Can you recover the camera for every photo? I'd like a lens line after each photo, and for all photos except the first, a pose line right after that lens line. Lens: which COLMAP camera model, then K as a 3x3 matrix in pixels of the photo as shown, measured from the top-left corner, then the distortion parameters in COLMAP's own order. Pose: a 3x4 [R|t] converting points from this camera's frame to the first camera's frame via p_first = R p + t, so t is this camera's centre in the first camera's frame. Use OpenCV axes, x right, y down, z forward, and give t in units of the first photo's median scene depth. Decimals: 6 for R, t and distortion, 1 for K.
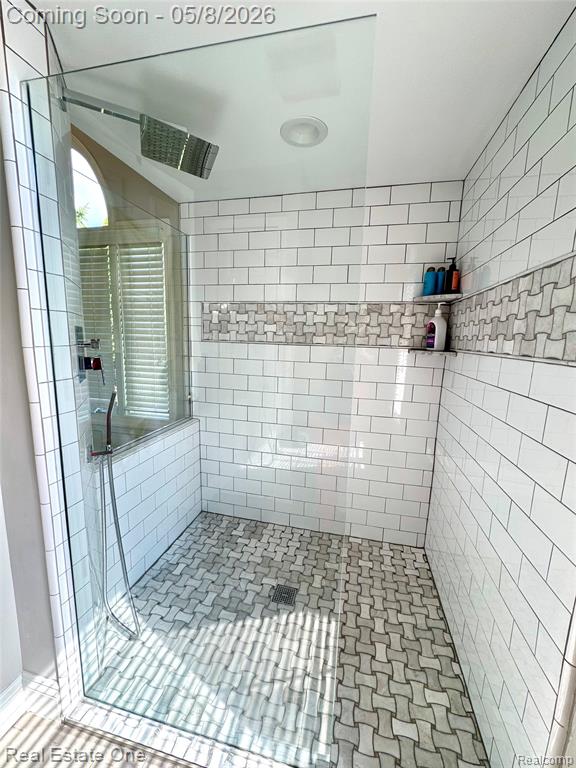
lens RADIAL K [[307.4, 0, 288.6], [0, 307.4, 384.3], [0, 0, 1]] dist [-0.004034, 0.000619]
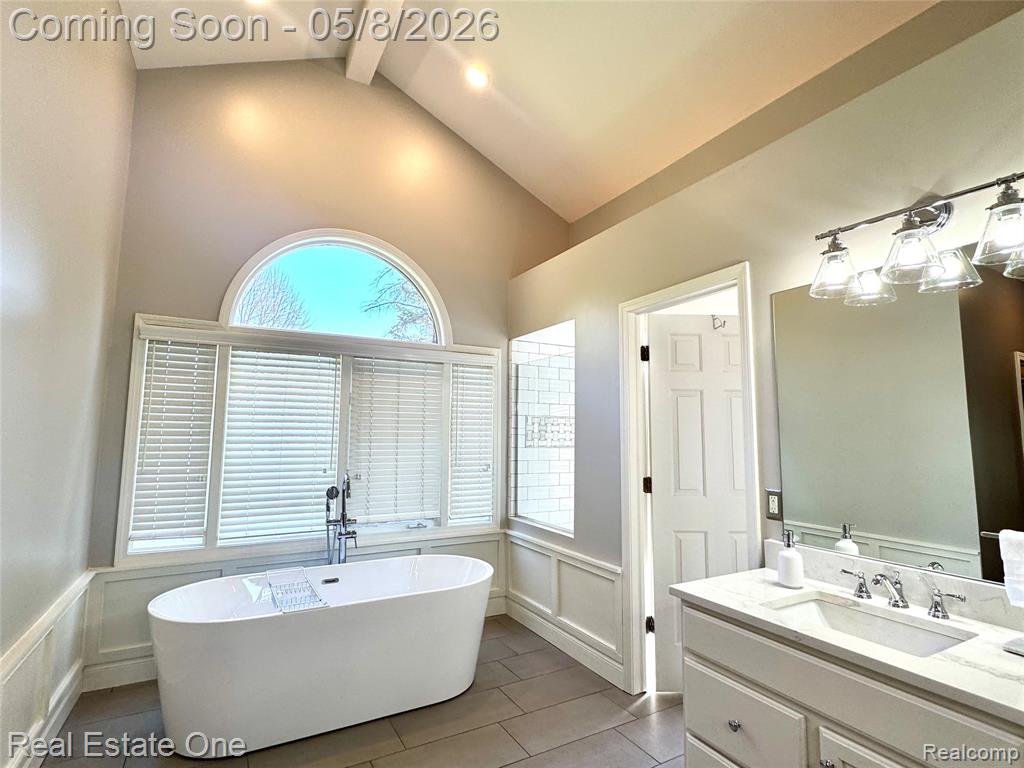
lens RADIAL K [[511.8, 0, 512.1], [0, 511.8, 384.3], [0, 0, 1]] dist [-0.000060, 0.000000]
pose [[0.743341, 0.046298, 0.667309, -1.711844], [0.111938, 0.974925, -0.192332, -0.001778], [-0.659481, 0.217666, 0.719519, -0.474643]]
